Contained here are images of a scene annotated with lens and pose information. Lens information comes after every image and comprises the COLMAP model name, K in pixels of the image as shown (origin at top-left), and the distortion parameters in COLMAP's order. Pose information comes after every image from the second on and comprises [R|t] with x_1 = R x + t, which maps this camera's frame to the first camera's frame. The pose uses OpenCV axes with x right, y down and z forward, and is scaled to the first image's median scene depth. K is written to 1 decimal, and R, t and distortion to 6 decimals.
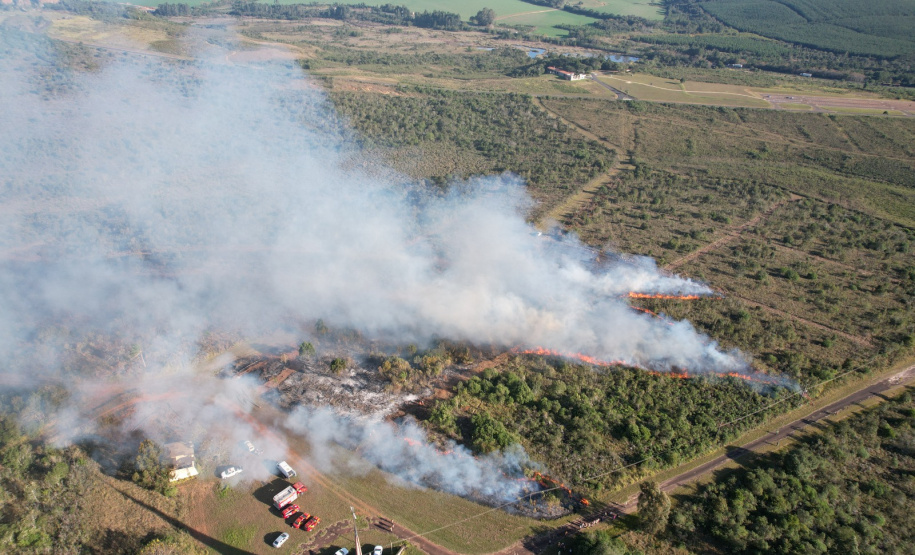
lens RADIAL K [[582.1, 0, 457.5], [0, 582.1, 277.5], [0, 0, 1]] dist [-0.080848, 0.075156]
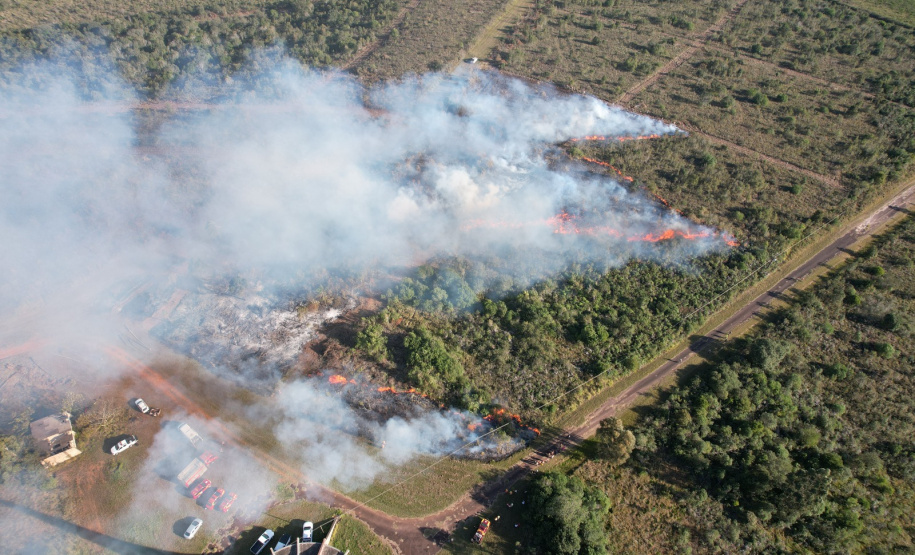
lens RADIAL K [[582.1, 0, 457.5], [0, 582.1, 277.5], [0, 0, 1]] dist [-0.080848, 0.075156]
pose [[0.992753, -0.091467, 0.077940, 0.039901], [0.059321, 0.937058, 0.344097, -0.121984], [-0.104508, -0.336980, 0.935694, 0.204571]]
